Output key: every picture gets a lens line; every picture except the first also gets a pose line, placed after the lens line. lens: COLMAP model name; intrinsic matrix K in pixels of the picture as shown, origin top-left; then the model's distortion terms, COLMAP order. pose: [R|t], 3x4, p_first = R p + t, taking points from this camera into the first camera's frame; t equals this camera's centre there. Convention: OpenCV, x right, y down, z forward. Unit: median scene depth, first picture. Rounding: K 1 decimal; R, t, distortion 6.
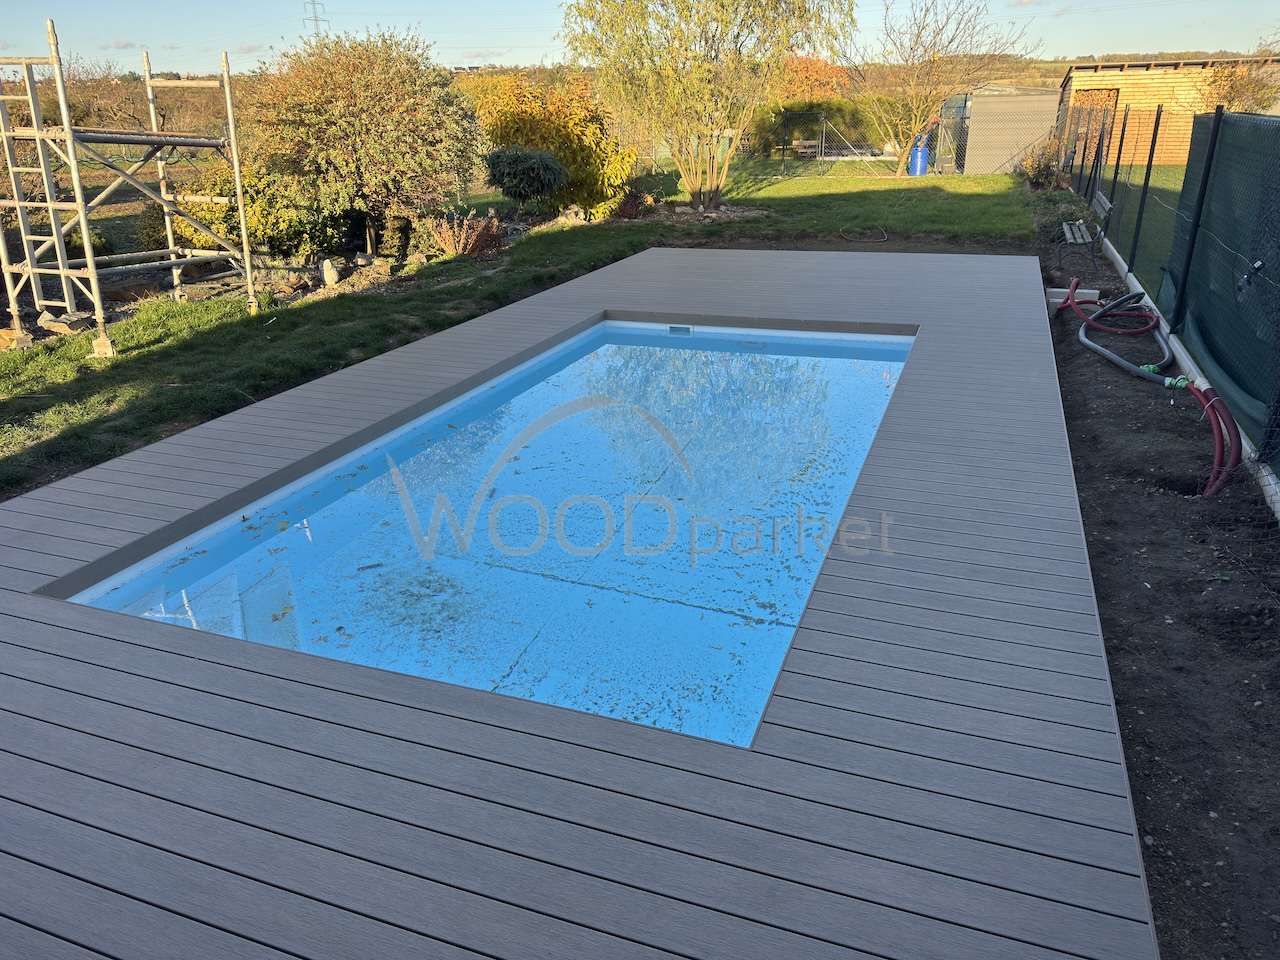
lens RADIAL K [[885.3, 0, 641.3], [0, 885.3, 491.0], [0, 0, 1]] dist [0.062133, -0.067500]
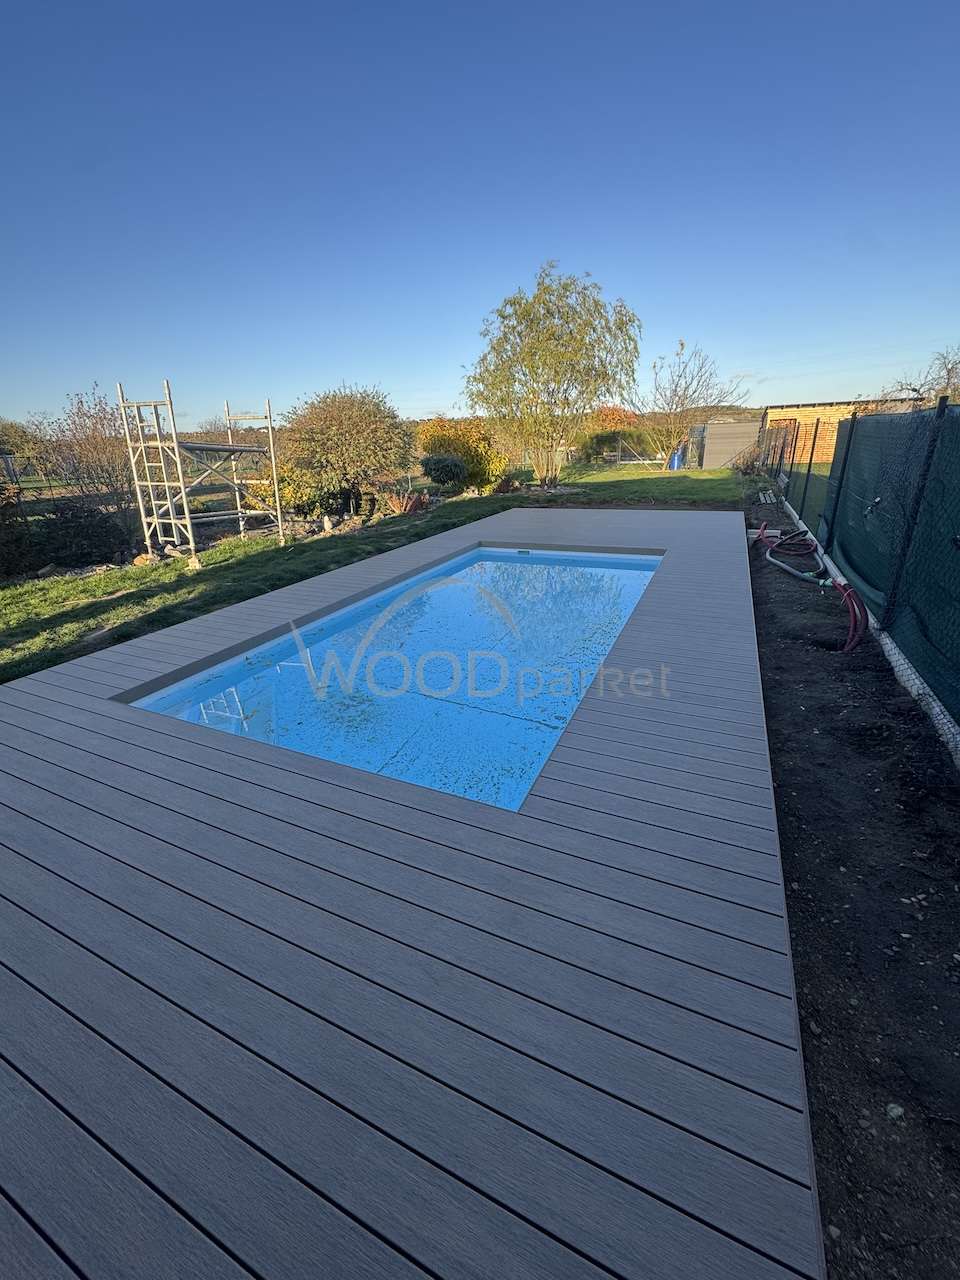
lens RADIAL K [[502.1, 0, 480.0], [0, 502.1, 640.0], [0, 0, 1]] dist [-0.002332, -0.000208]
pose [[0.996916, 0.010353, -0.077789, 0.032825], [-0.012240, 0.999641, -0.023828, 0.006347], [0.077515, 0.024707, 0.996685, 0.041699]]
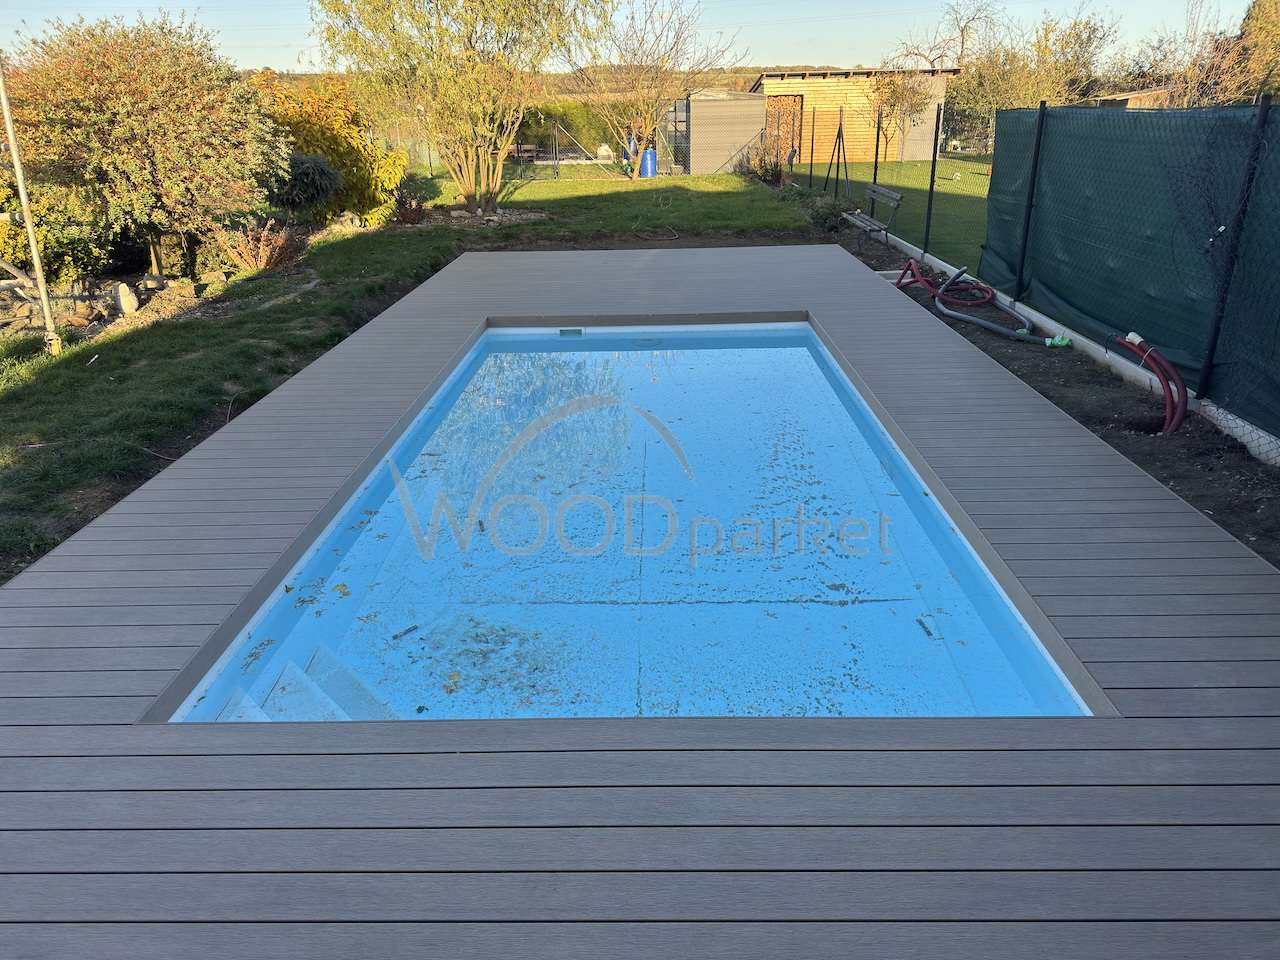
lens RADIAL K [[884.5, 0, 641.4], [0, 884.5, 484.5], [0, 0, 1]] dist [0.094672, -0.141824]
pose [[0.942985, -0.128510, 0.307027, -0.180537], [0.132413, 0.991161, 0.008178, -0.013342], [-0.305364, 0.032943, 0.951666, 0.051511]]
